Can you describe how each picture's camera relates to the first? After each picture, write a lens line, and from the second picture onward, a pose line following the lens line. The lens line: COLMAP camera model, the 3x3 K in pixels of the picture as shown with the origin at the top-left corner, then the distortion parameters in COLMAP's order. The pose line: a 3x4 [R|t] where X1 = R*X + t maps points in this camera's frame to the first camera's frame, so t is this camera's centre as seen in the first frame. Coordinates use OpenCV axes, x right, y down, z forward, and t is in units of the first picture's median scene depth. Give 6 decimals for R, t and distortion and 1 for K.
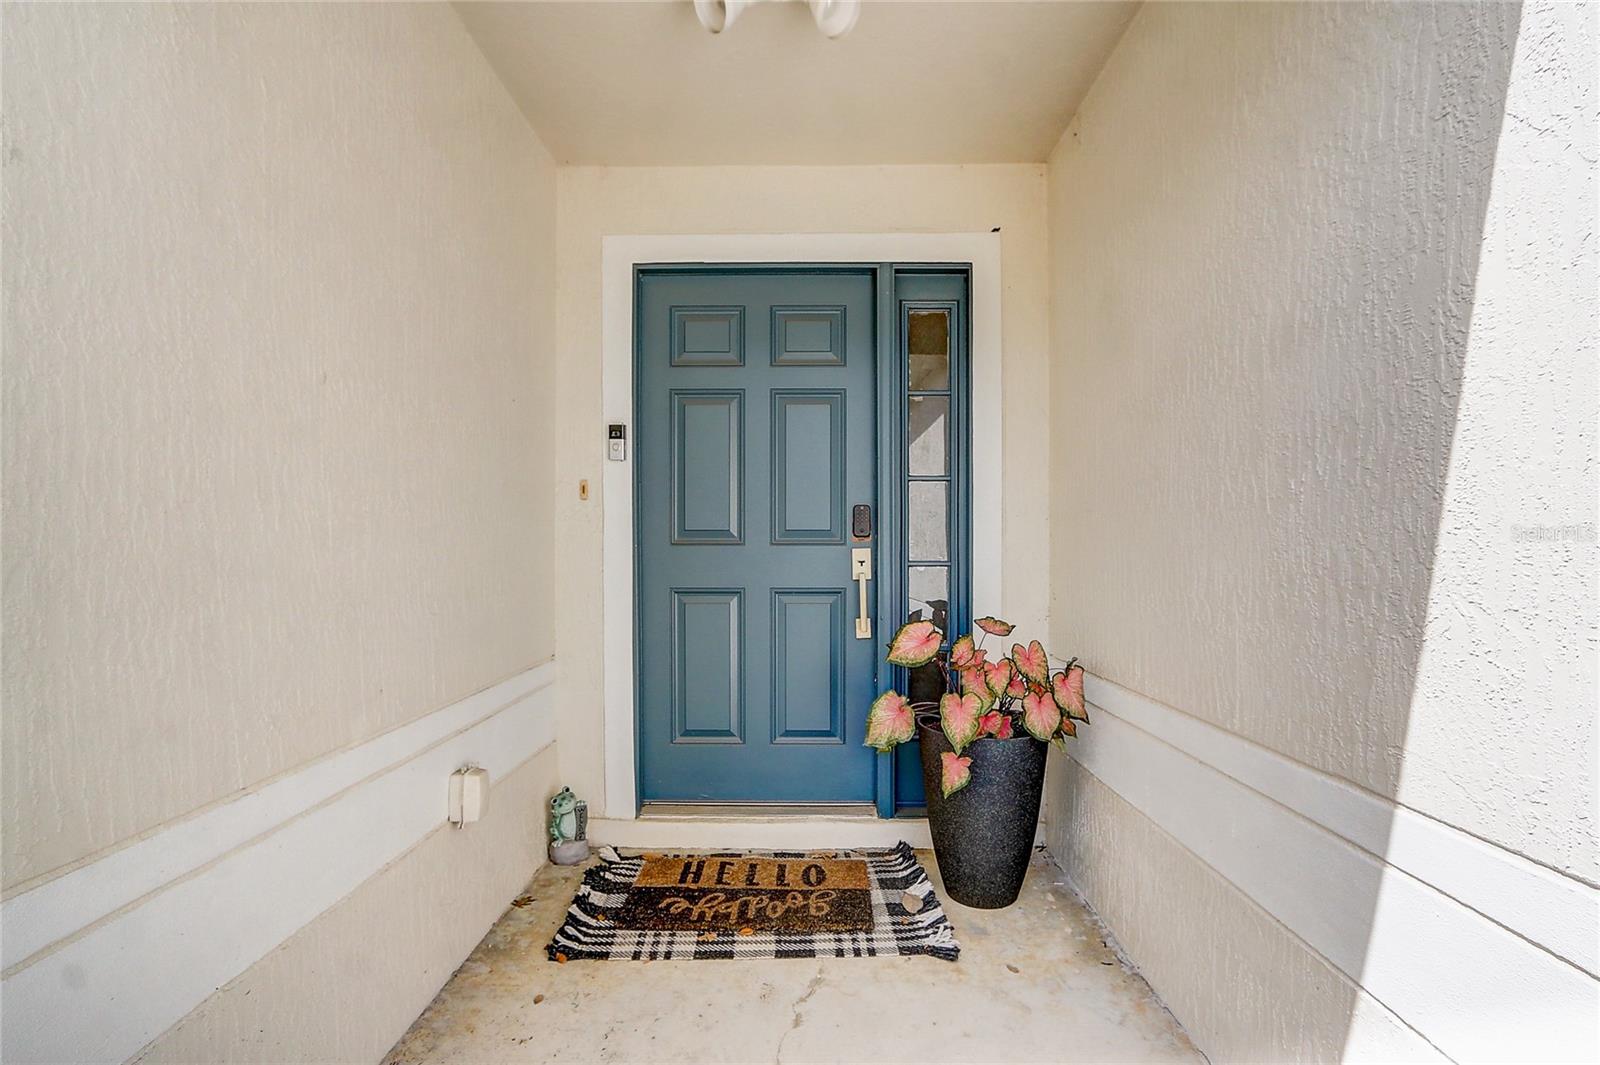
lens RADIAL K [[740.8, 0, 800.3], [0, 740.8, 537.6], [0, 0, 1]] dist [-0.012843, -0.000782]
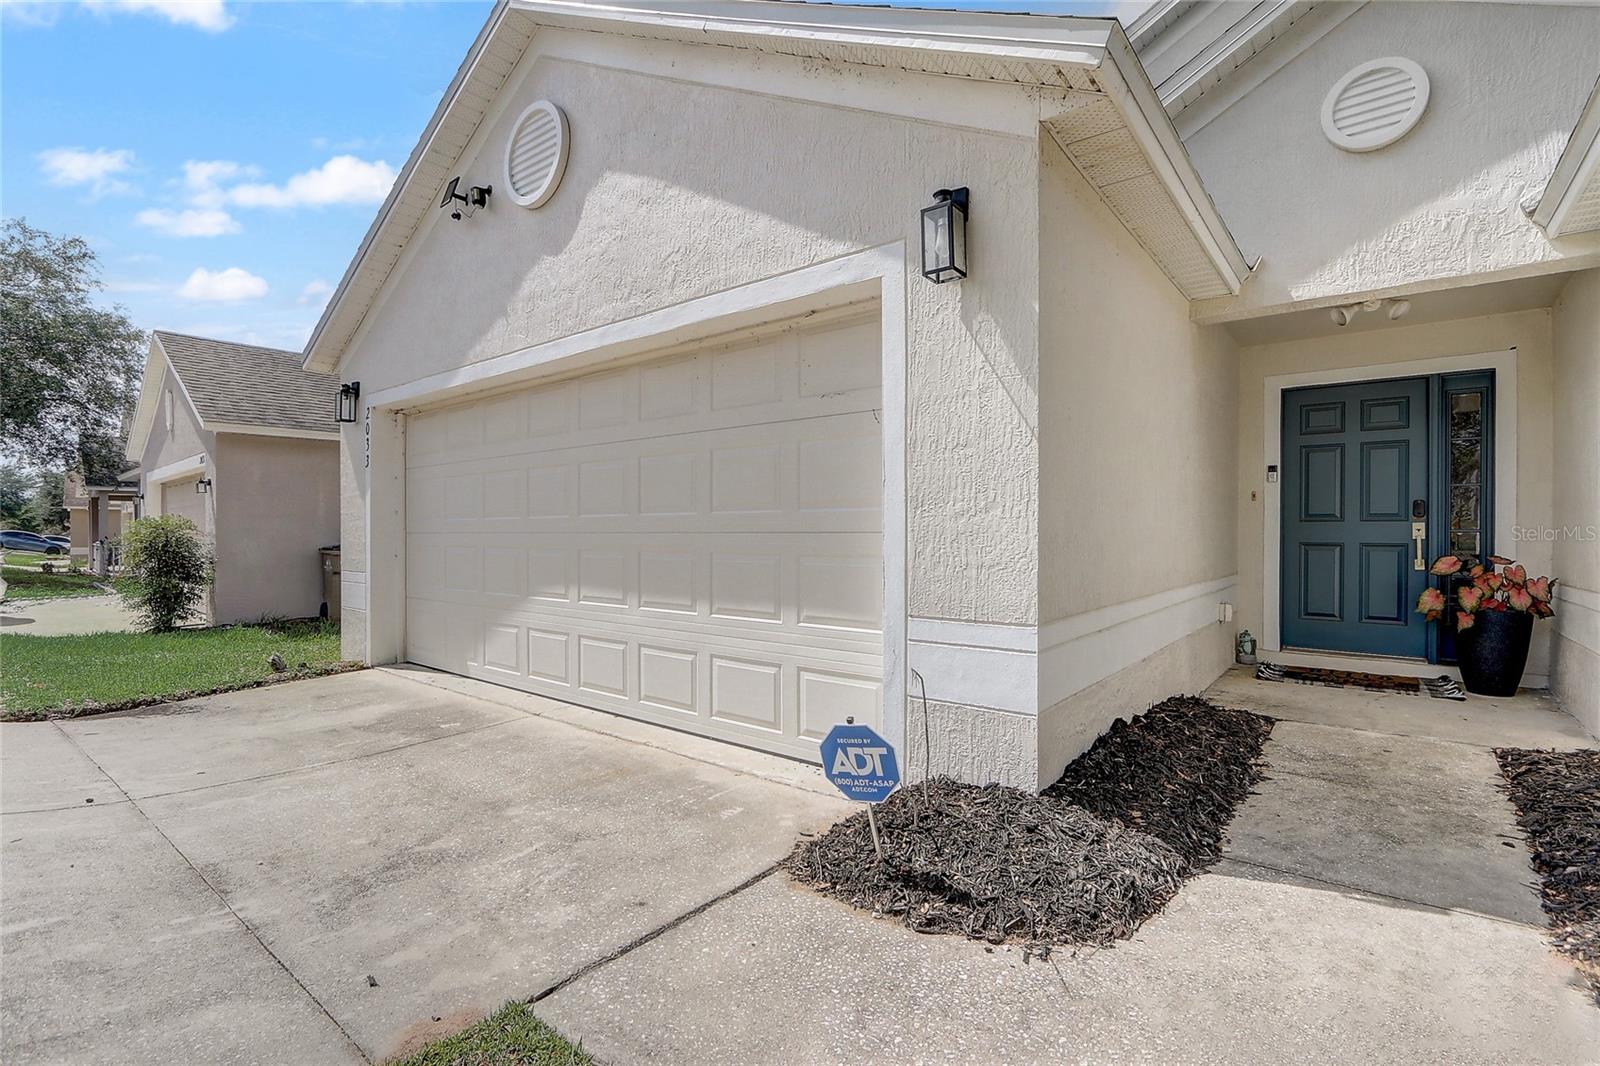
lens RADIAL K [[740.8, 0, 800.3], [0, 740.8, 538.1], [0, 0, 1]] dist [-0.012843, -0.000782]
pose [[0.790530, 0.007881, -0.612373, -0.019930], [0.004644, 0.999811, 0.018862, 0.011459], [0.612406, -0.017755, 0.790344, -1.508586]]
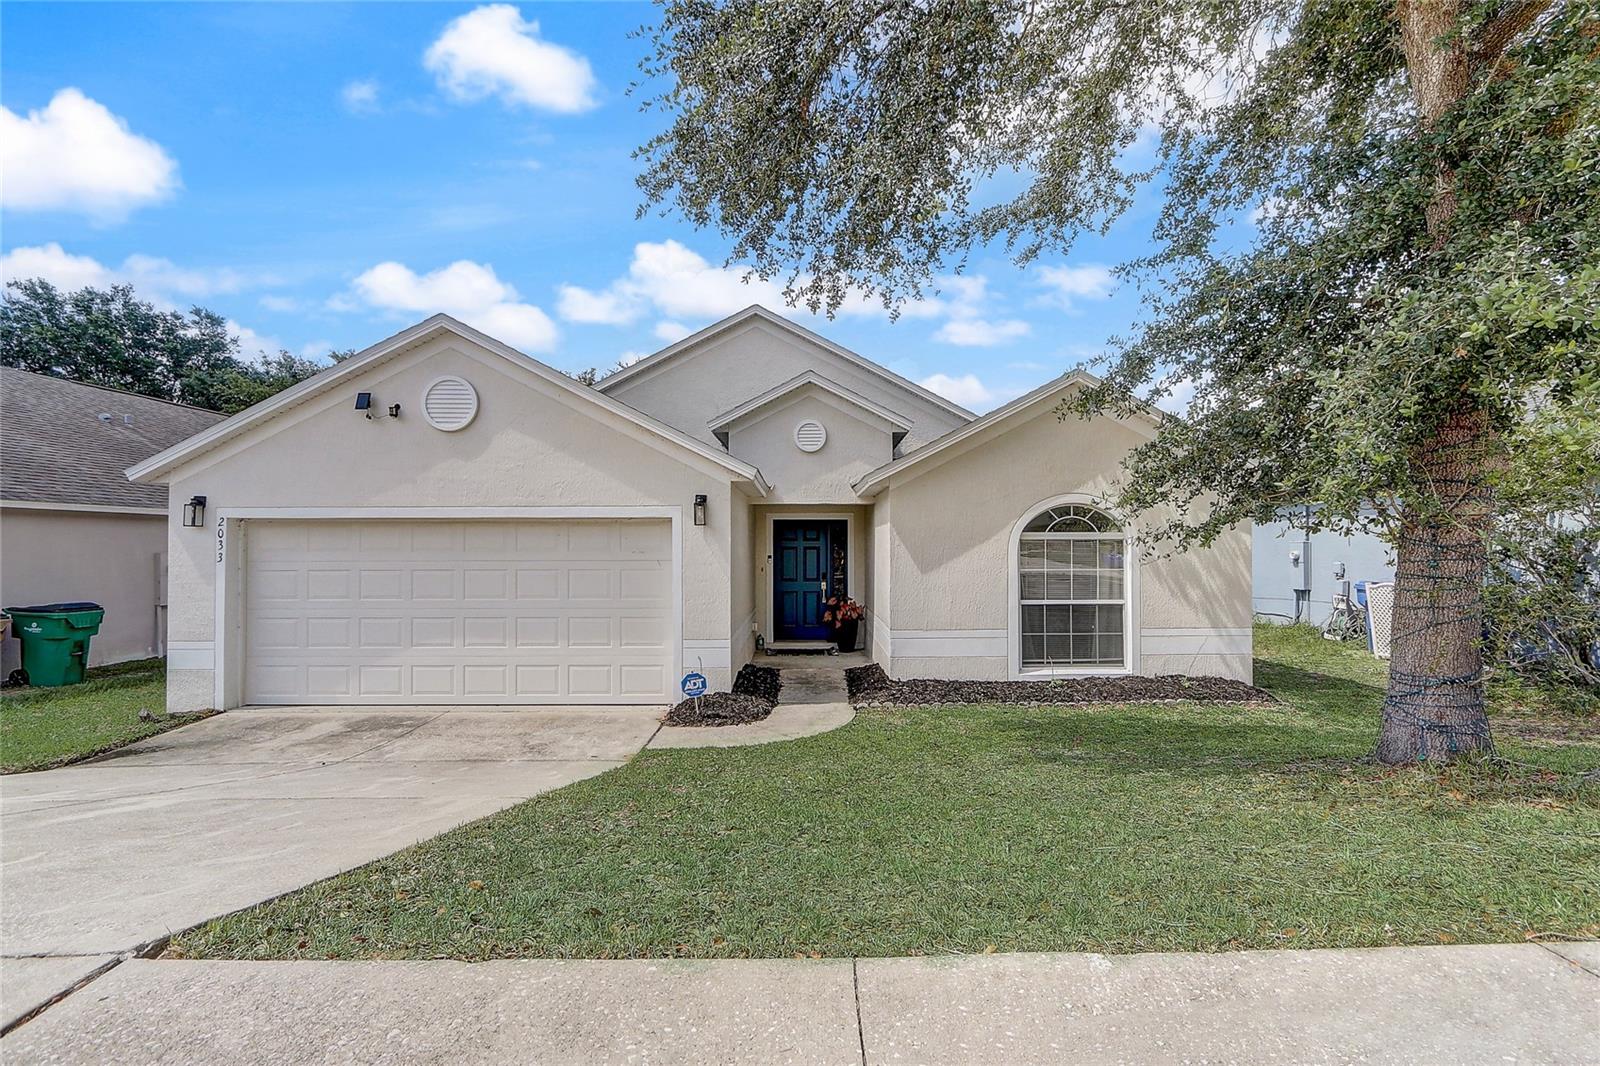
lens RADIAL K [[719.0, 0, 802.8], [0, 719.0, 541.6], [0, 0, 1]] dist [-0.001756, -0.000326]
pose [[0.999920, 0.000674, 0.012656, -0.099170], [-0.000711, 0.999995, 0.002957, -0.247633], [-0.012654, -0.002966, 0.999916, -3.399073]]
